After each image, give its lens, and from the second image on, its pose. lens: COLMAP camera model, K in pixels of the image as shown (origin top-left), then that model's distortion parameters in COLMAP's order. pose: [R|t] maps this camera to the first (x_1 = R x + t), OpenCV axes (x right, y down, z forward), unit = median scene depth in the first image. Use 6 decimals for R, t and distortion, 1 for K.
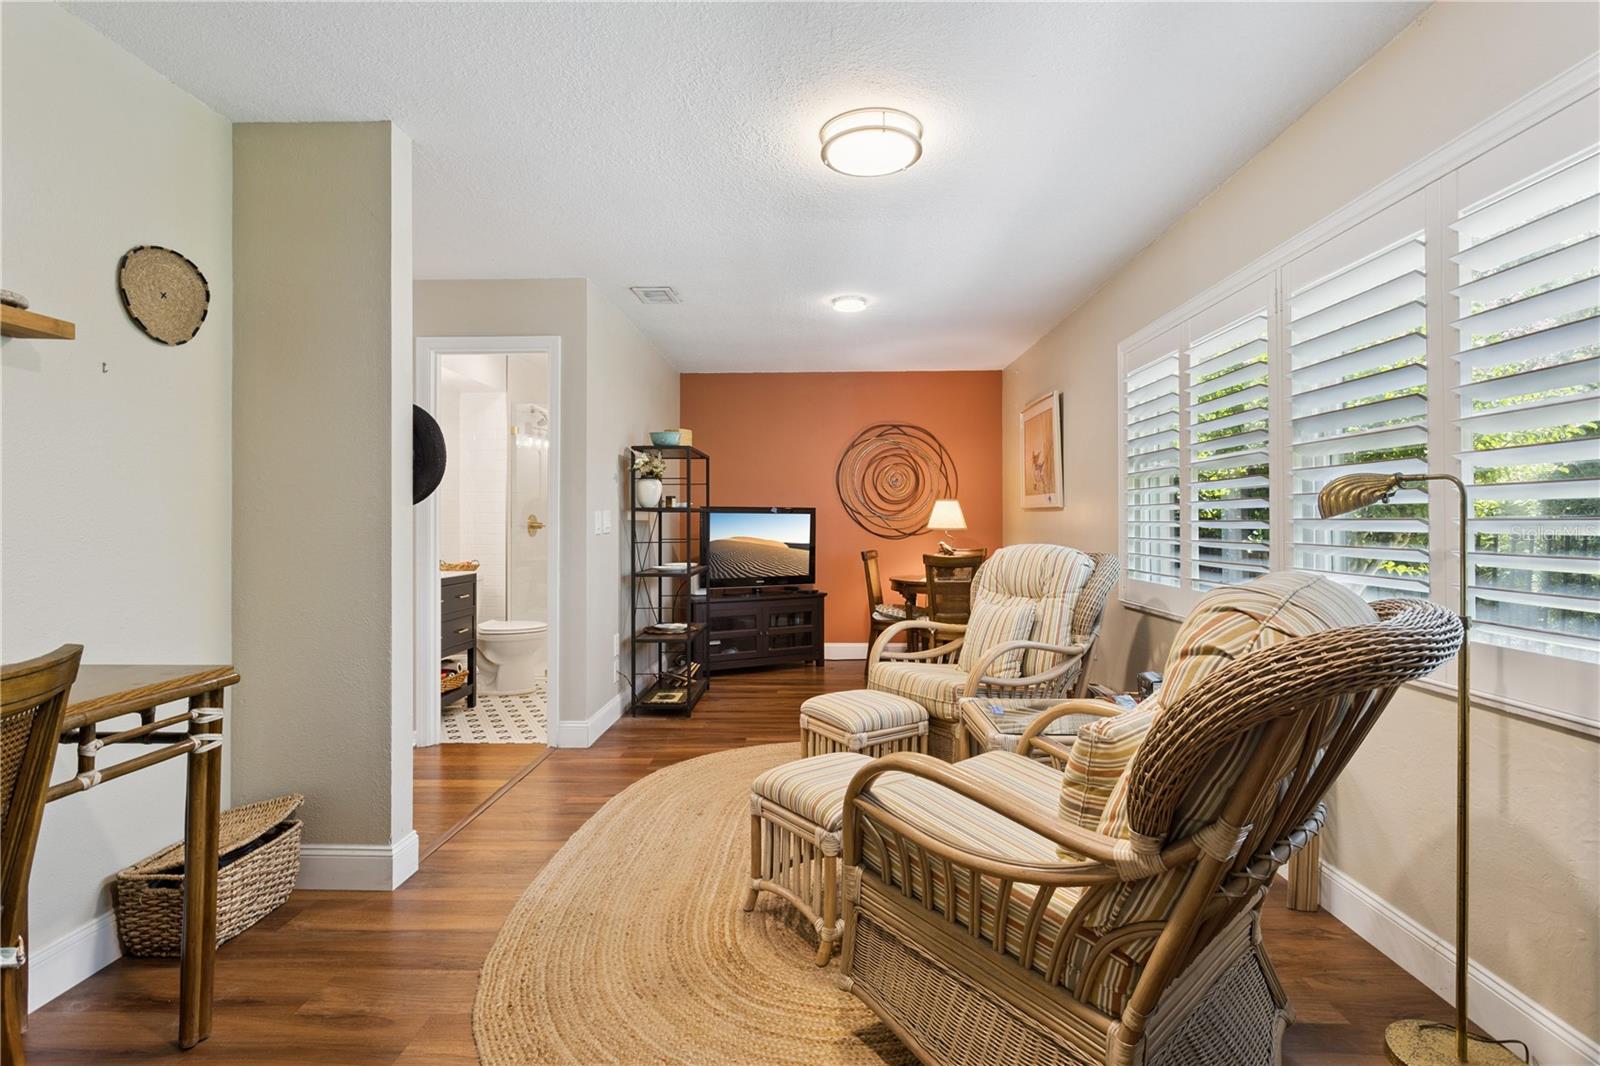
lens RADIAL K [[772.4, 0, 793.7], [0, 772.4, 519.7], [0, 0, 1]] dist [0.002853, 0.000594]
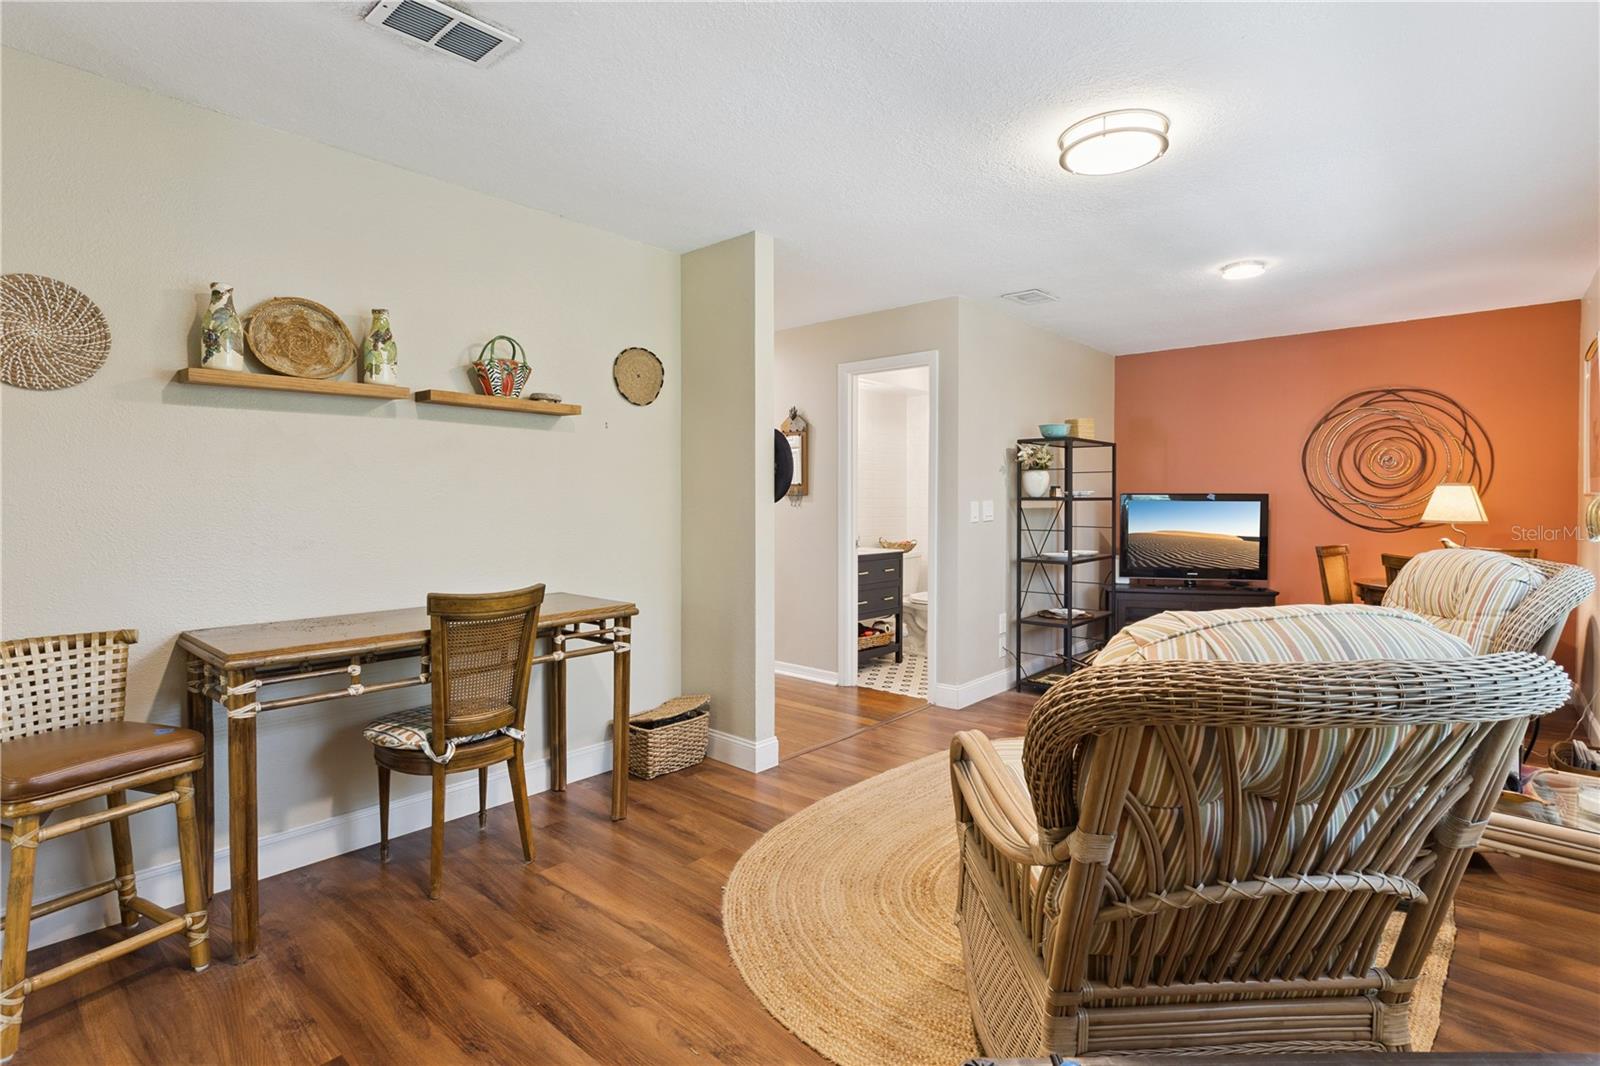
lens RADIAL K [[791.5, 0, 806.3], [0, 791.5, 507.7], [0, 0, 1]] dist [0.000065, 0.000145]
pose [[0.760683, 0.011943, -0.649014, 0.330730], [-0.000158, 0.999834, 0.018214, -0.025009], [0.649124, -0.013753, 0.760558, -0.028987]]
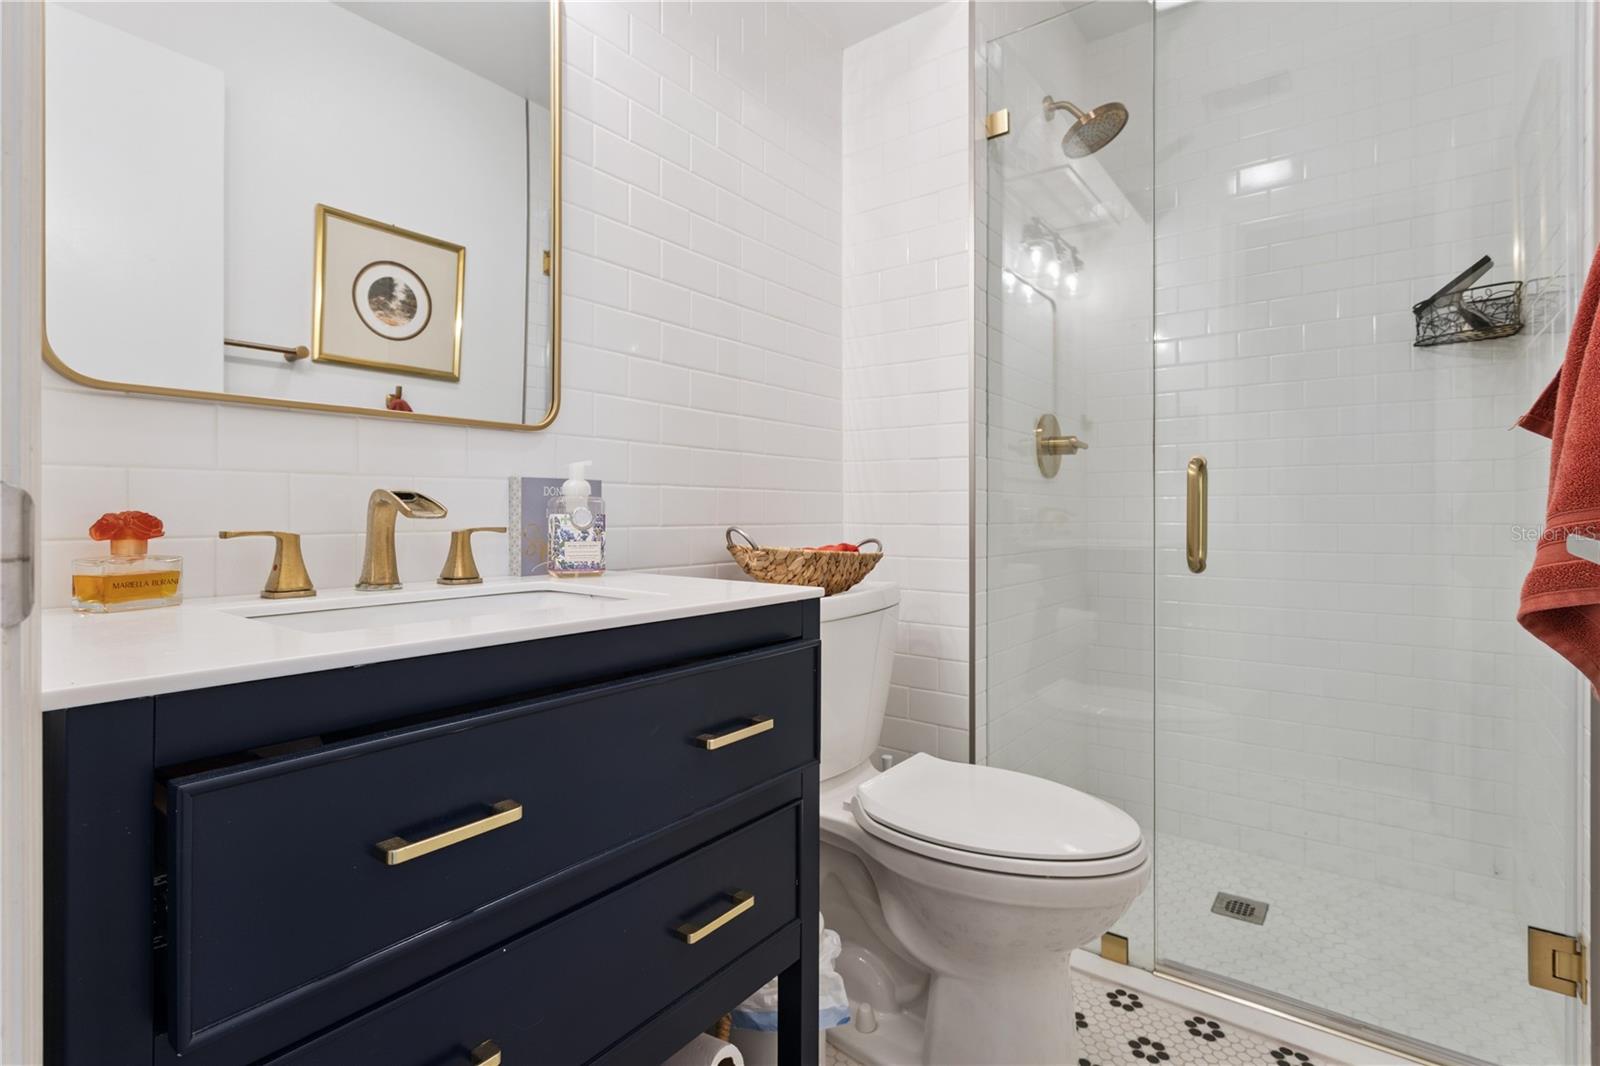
lens RADIAL K [[772.4, 0, 793.7], [0, 772.4, 519.7], [0, 0, 1]] dist [0.002853, 0.000594]
pose [[0.827446, 0.000997, -0.561545, -0.372507], [0.001254, 0.999993, 0.003622, 0.059773], [0.561544, -0.003701, 0.827438, 1.017336]]
